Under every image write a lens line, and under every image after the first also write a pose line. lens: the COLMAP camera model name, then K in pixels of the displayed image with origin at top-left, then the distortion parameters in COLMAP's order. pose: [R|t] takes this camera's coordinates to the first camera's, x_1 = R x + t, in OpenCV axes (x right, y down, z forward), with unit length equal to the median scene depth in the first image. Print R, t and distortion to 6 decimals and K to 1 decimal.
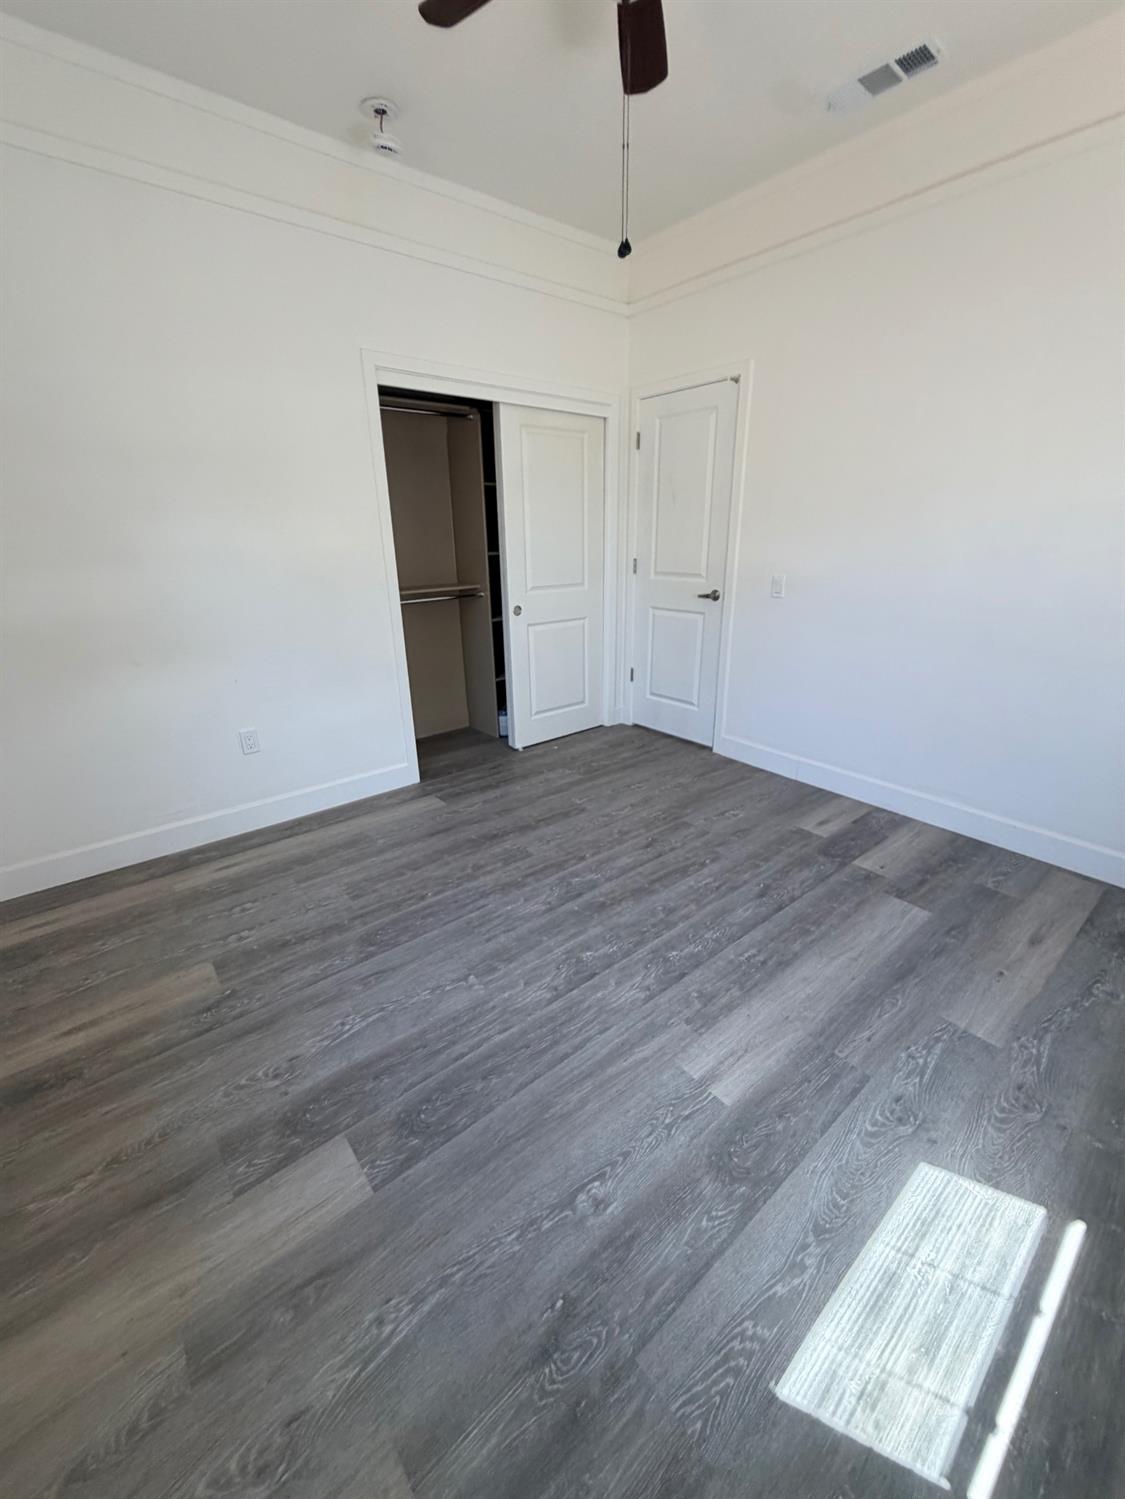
lens RADIAL K [[598.7, 0, 563.8], [0, 598.7, 747.1], [0, 0, 1]] dist [-0.000345, -0.000035]
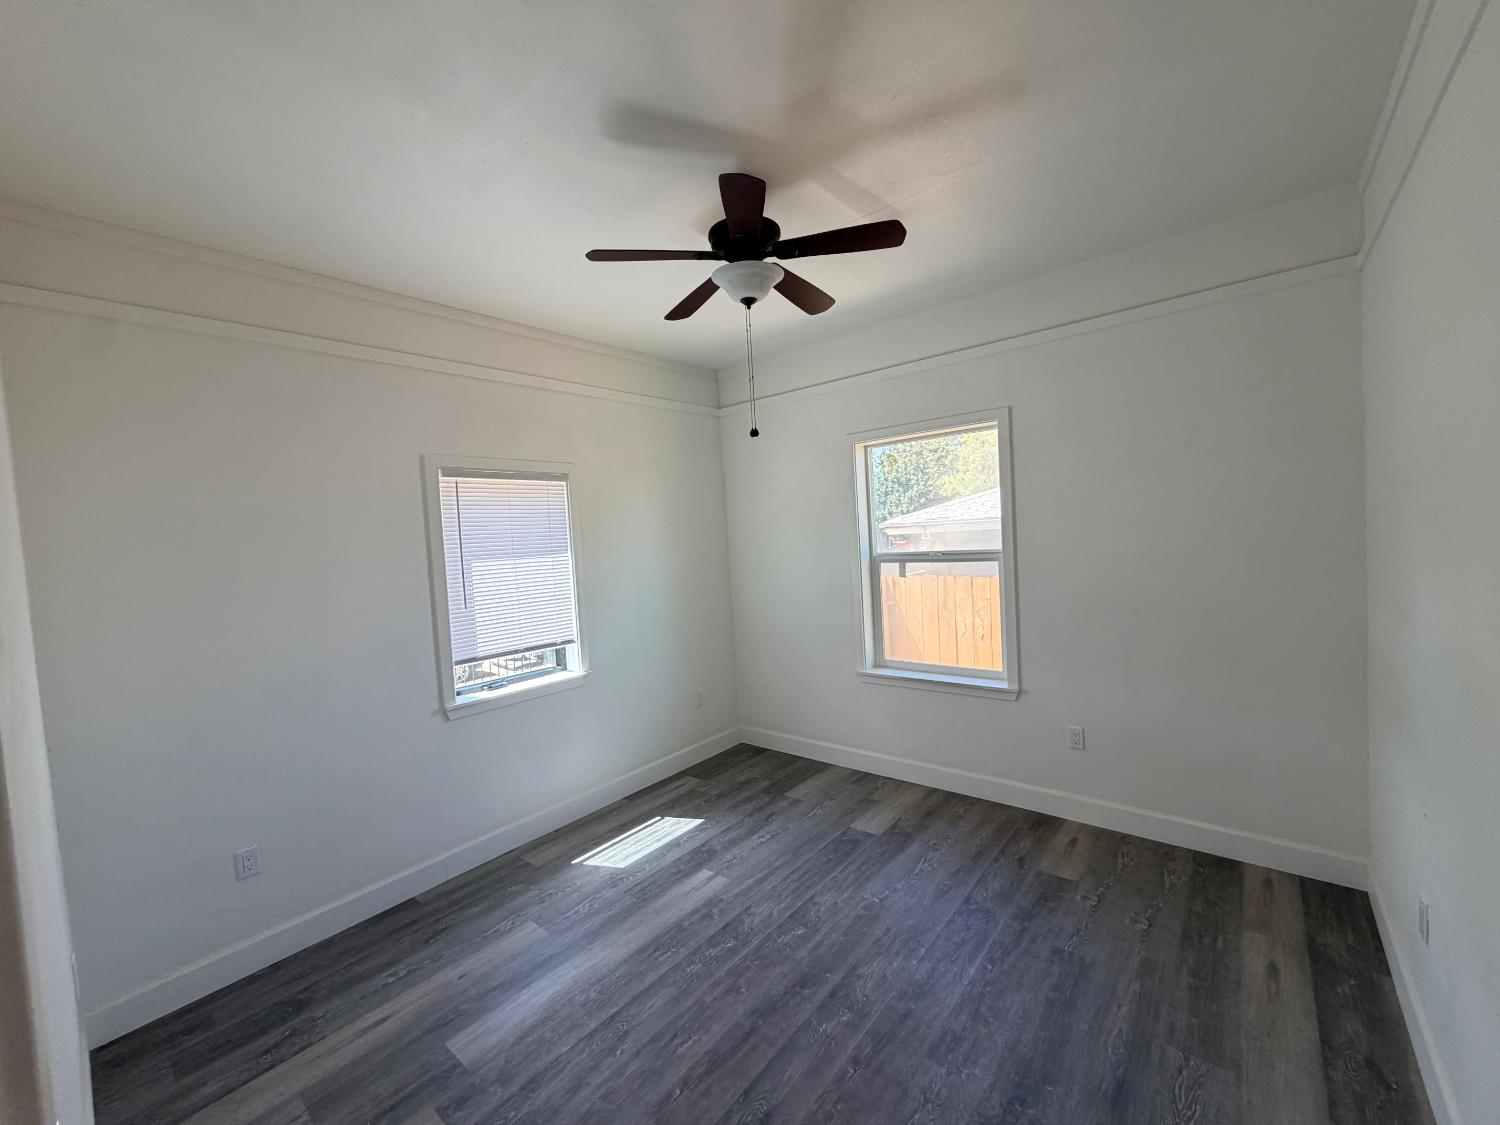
lens RADIAL K [[599.1, 0, 746.5], [0, 599.1, 562.3], [0, 0, 1]] dist [-0.000345, -0.000035]
pose [[-0.981125, 0.078122, -0.176890, 0.297317], [0.006389, 0.927356, 0.374126, -0.784608], [0.193267, 0.365934, -0.910352, 1.781372]]
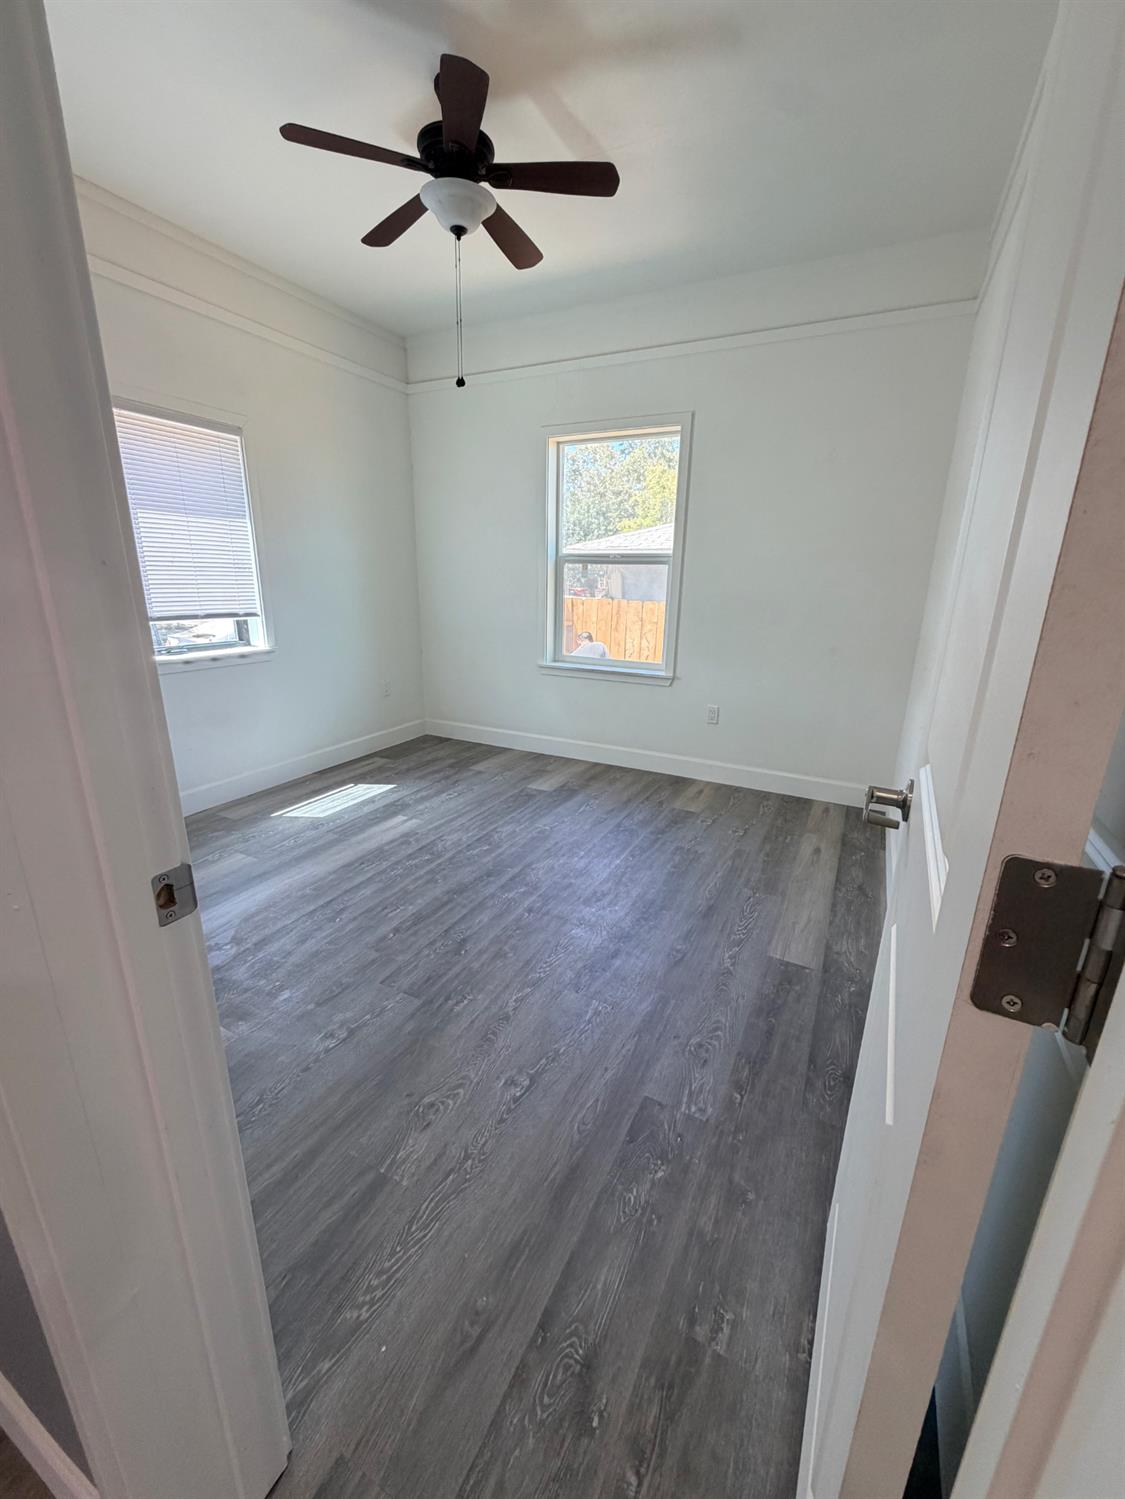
lens RADIAL K [[598.7, 0, 563.8], [0, 598.7, 747.1], [0, 0, 1]] dist [-0.000345, -0.000035]
pose [[-0.917253, 0.106240, -0.383875, 0.395172], [-0.139911, 0.816416, 0.560259, -0.693083], [0.372924, 0.567607, -0.733996, 1.980864]]
